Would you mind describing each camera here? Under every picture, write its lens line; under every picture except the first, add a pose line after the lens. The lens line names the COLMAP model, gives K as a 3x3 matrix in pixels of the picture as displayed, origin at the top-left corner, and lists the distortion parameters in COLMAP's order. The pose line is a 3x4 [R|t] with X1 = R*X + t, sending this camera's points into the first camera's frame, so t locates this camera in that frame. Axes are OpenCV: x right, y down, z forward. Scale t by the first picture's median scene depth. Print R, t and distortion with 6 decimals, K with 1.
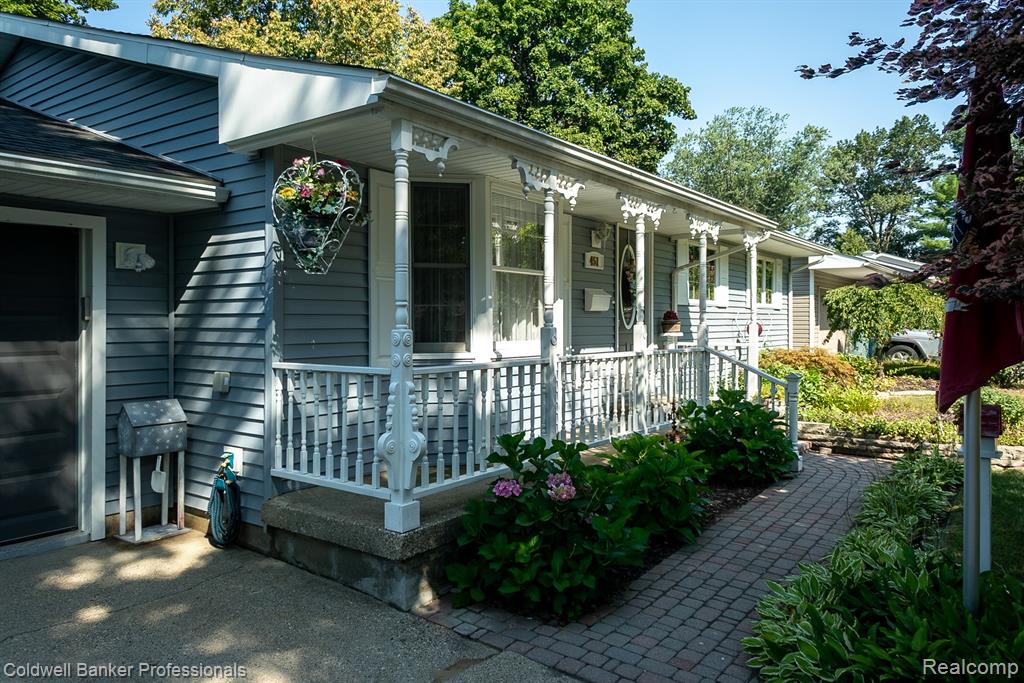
lens RADIAL K [[711.4, 0, 515.6], [0, 711.4, 306.8], [0, 0, 1]] dist [-0.004650, -0.001619]
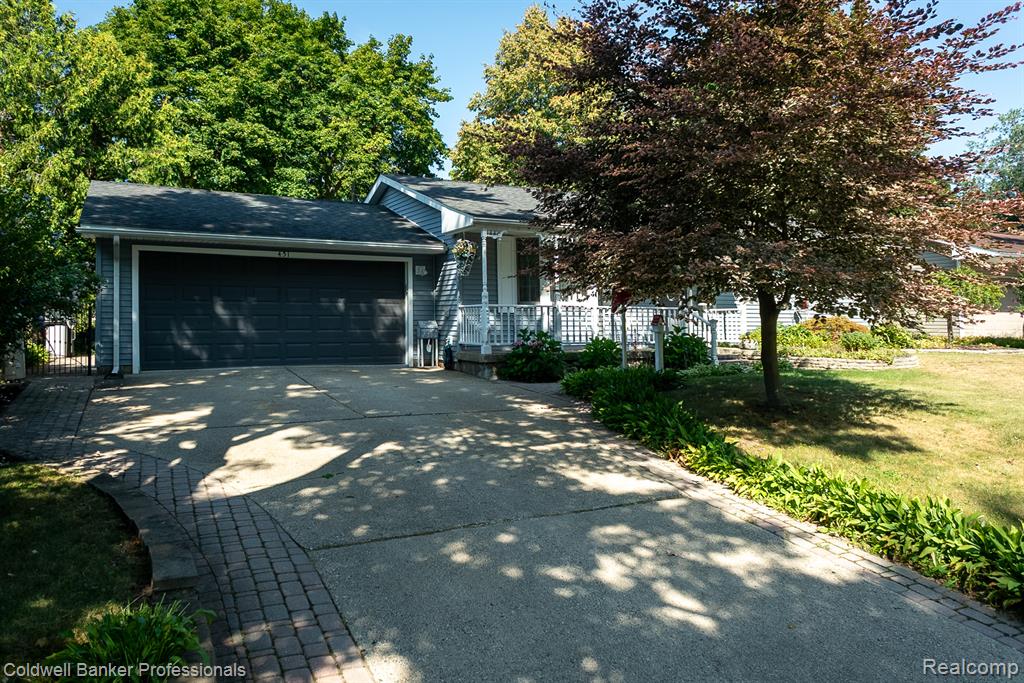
lens RADIAL K [[711.4, 0, 513.7], [0, 711.4, 341.1], [0, 0, 1]] dist [-0.004650, -0.001619]
pose [[0.898366, 0.016766, -0.438928, 1.122535], [0.007654, 0.998522, 0.053806, 0.065417], [0.439182, -0.051697, 0.896910, -1.505847]]
